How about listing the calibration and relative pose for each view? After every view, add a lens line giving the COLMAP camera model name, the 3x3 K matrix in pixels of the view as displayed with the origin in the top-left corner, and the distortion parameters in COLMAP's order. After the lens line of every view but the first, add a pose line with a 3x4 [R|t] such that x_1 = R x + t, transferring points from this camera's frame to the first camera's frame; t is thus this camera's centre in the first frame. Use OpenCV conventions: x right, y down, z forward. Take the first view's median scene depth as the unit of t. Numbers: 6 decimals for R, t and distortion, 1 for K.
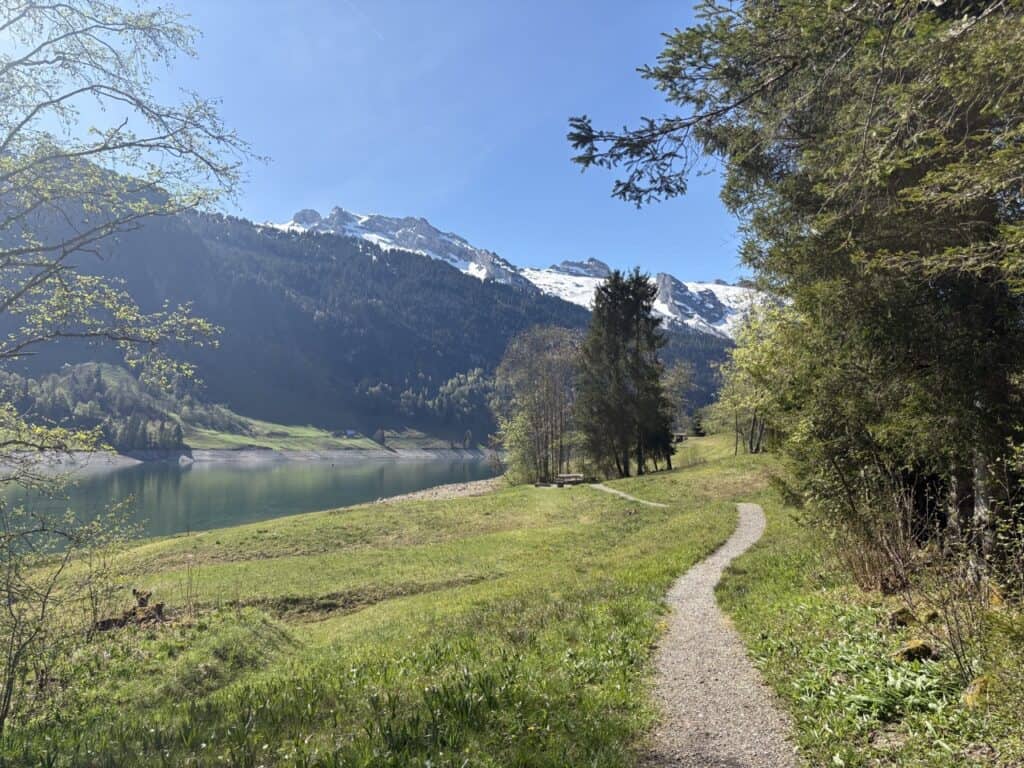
lens RADIAL K [[779.0, 0, 510.2], [0, 779.0, 384.5], [0, 0, 1]] dist [0.003825, 0.000270]
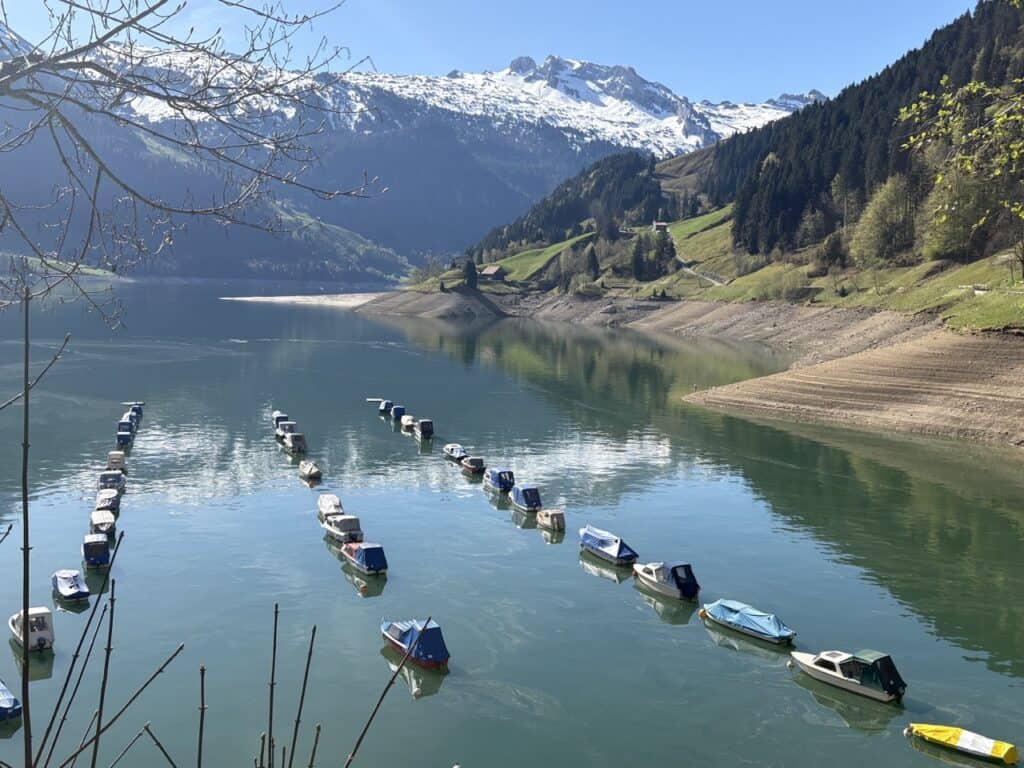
lens RADIAL K [[1133.6, 0, 511.4], [0, 1133.6, 383.7], [0, 0, 1]] dist [0.006301, 0.000000]
pose [[0.970129, 0.045791, -0.238228, 0.114307], [-0.006247, 0.986413, 0.164163, -0.042801], [0.242508, -0.157771, 0.957235, -0.561561]]
